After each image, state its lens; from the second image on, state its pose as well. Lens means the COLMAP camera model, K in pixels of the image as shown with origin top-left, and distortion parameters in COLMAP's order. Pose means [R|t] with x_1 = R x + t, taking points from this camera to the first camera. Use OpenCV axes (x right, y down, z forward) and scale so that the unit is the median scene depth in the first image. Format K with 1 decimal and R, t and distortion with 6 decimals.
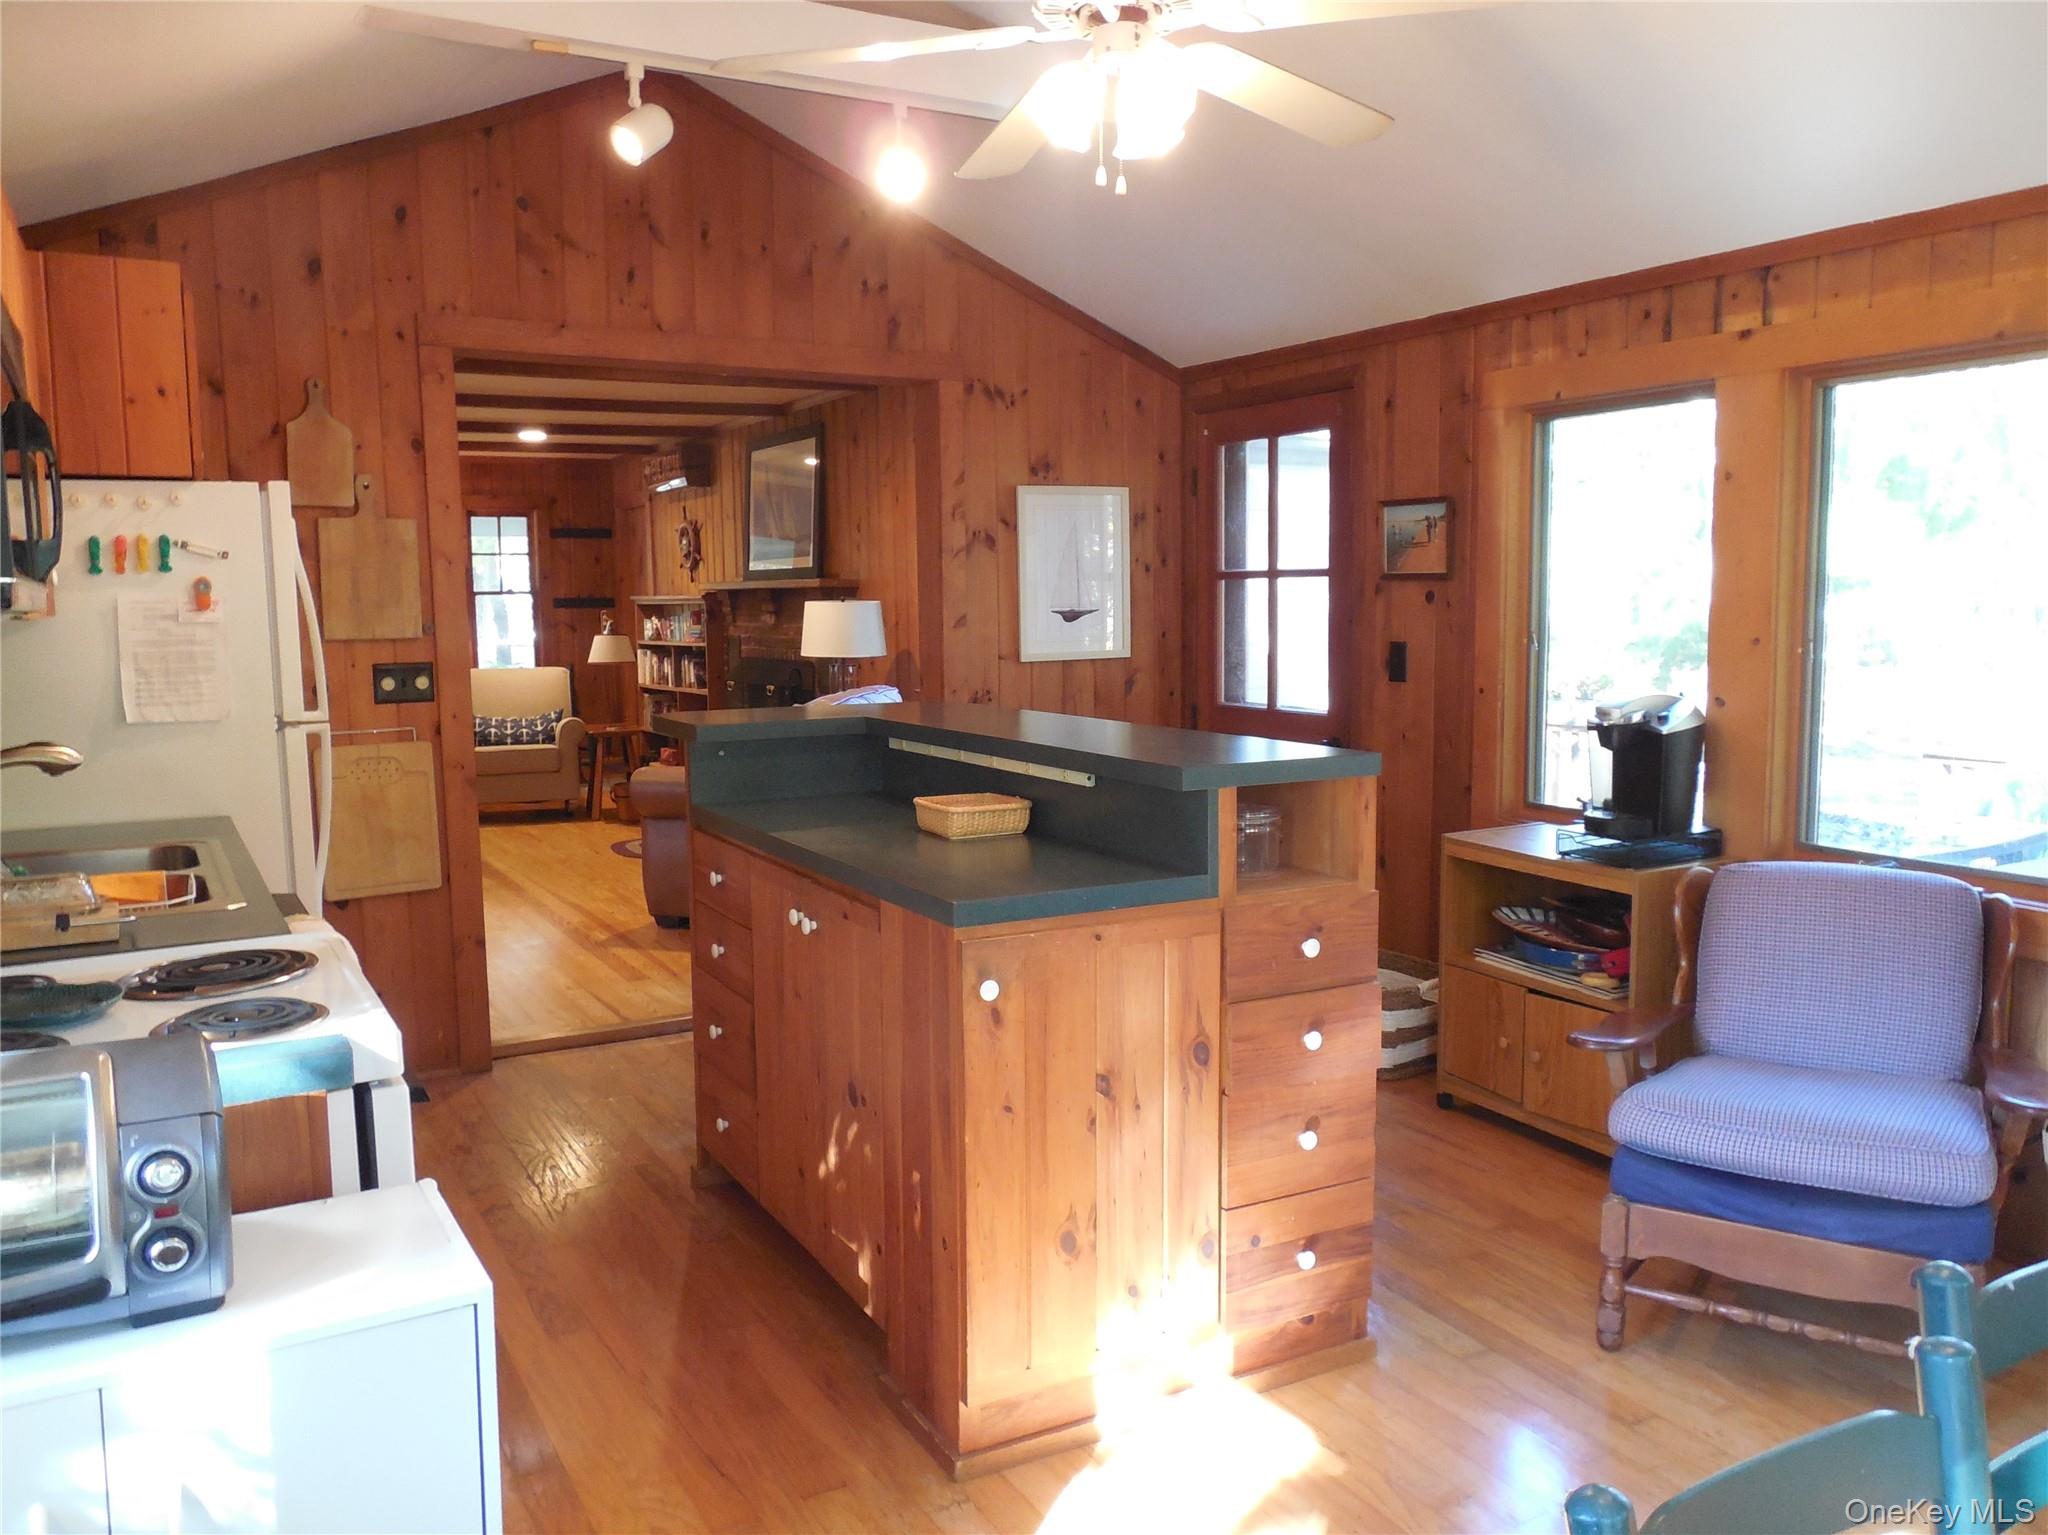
lens RADIAL K [[1567.2, 0, 1024.0], [0, 1567.2, 767.5], [0, 0, 1]] dist [-0.005701, -0.002349]
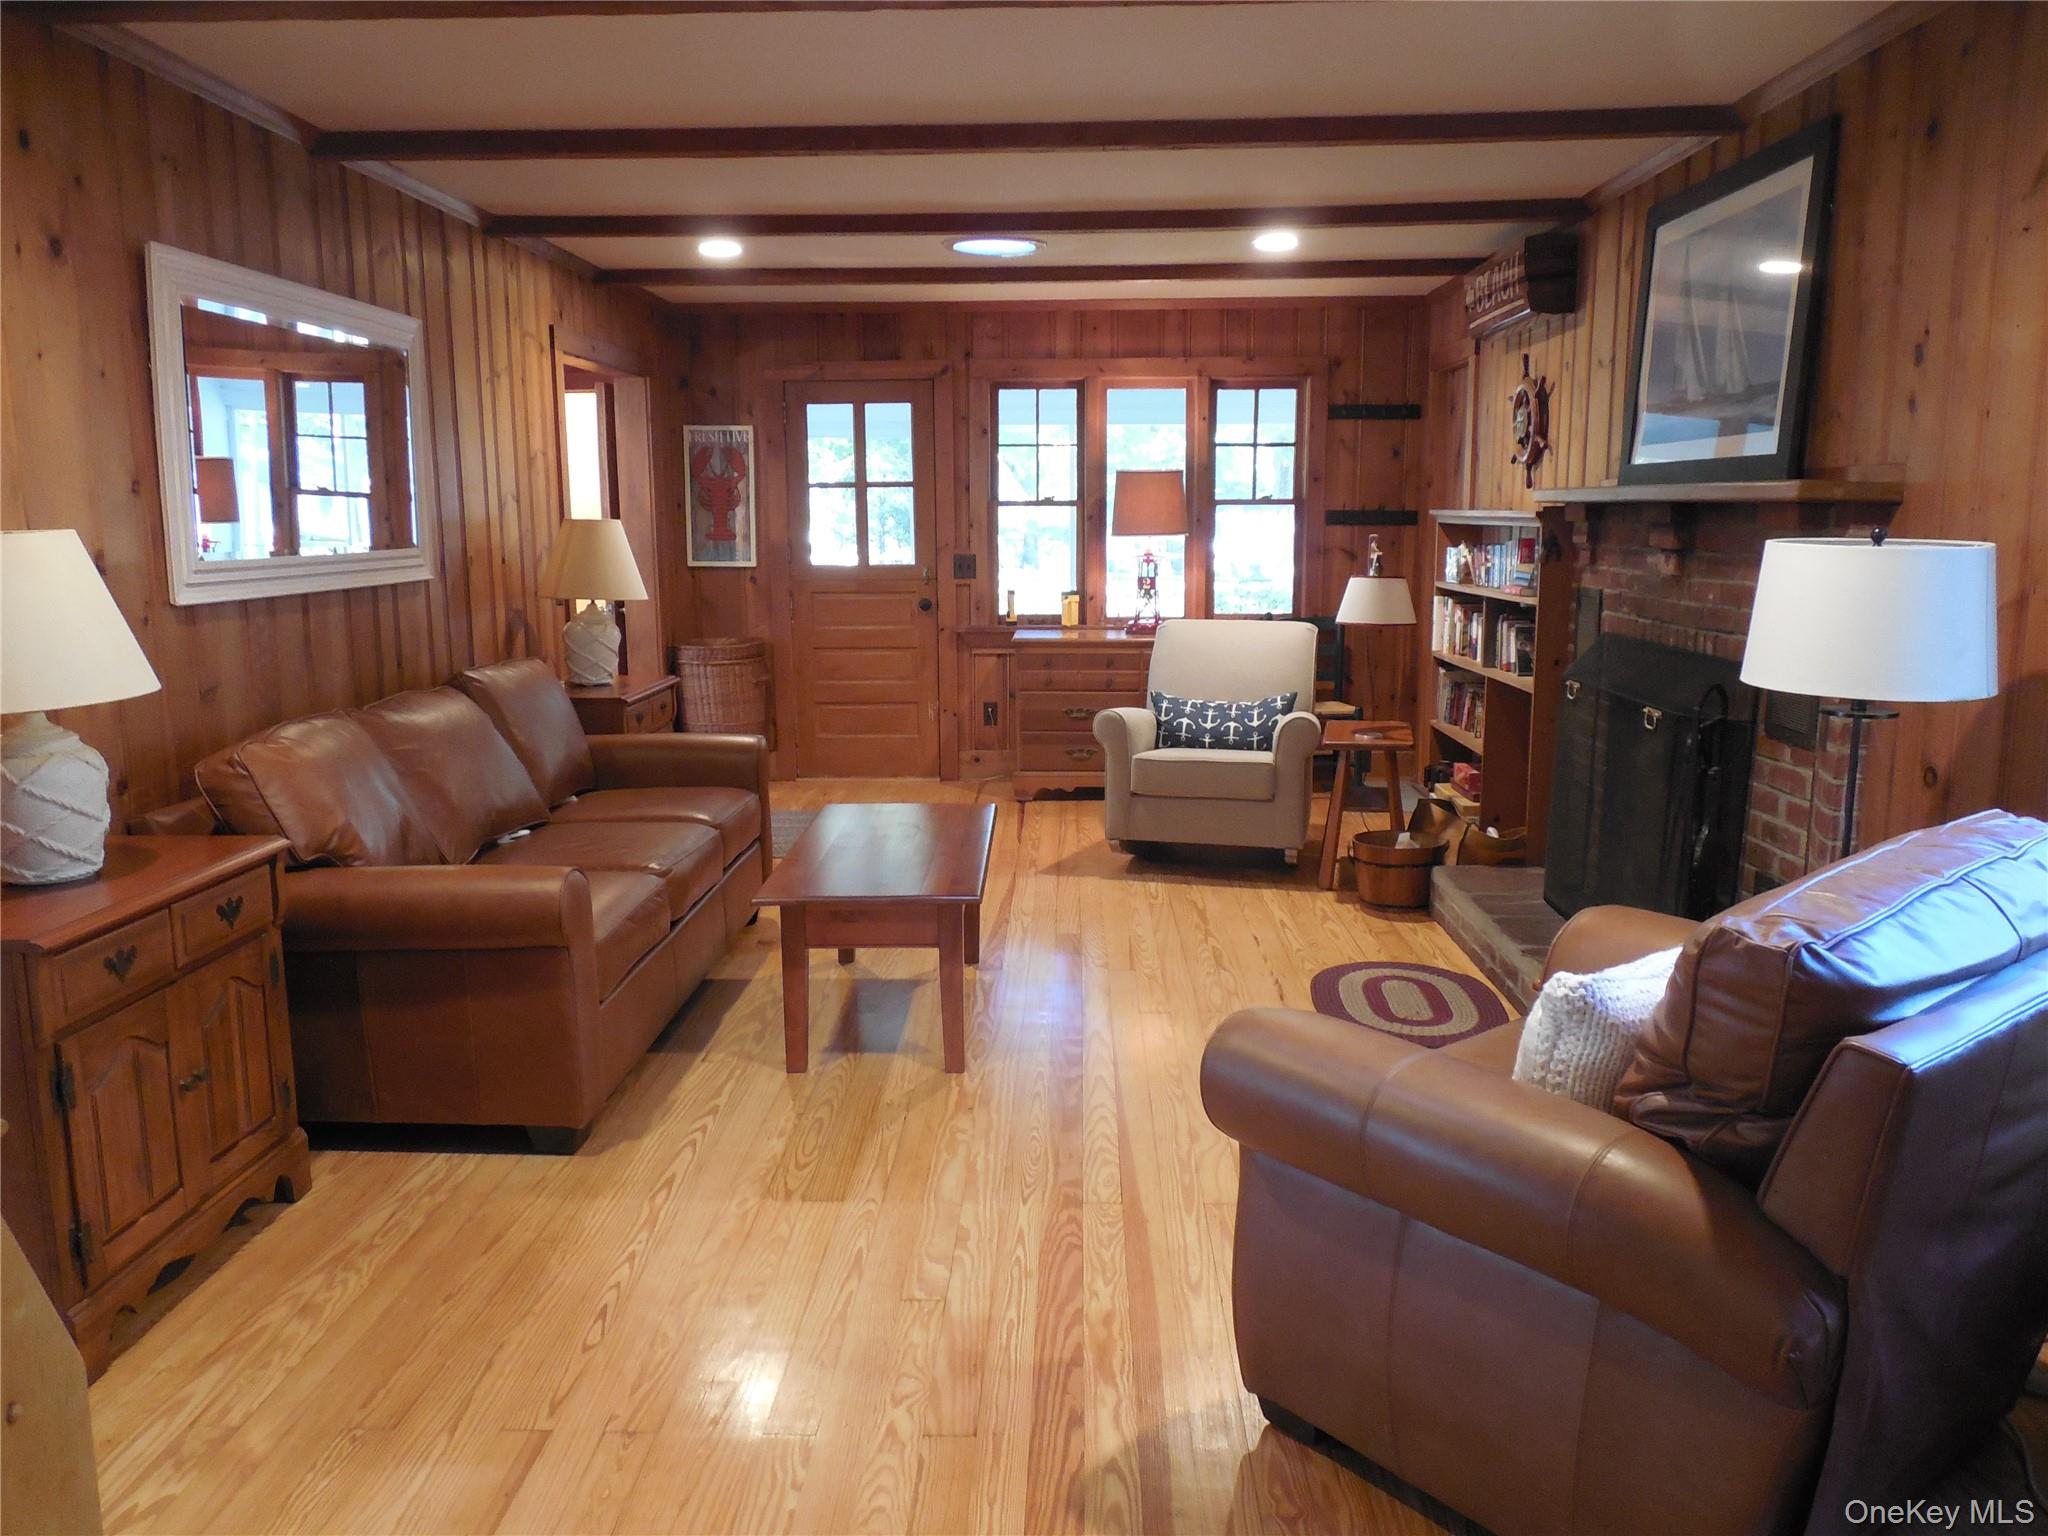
lens RADIAL K [[1567.2, 0, 1024.0], [0, 1567.2, 768.0], [0, 0, 1]] dist [-0.005701, -0.002349]
pose [[0.854802, 0.094031, -0.510365, -0.067885], [-0.063044, 0.994979, 0.077726, -0.049405], [0.515111, -0.034265, 0.856438, 0.414997]]
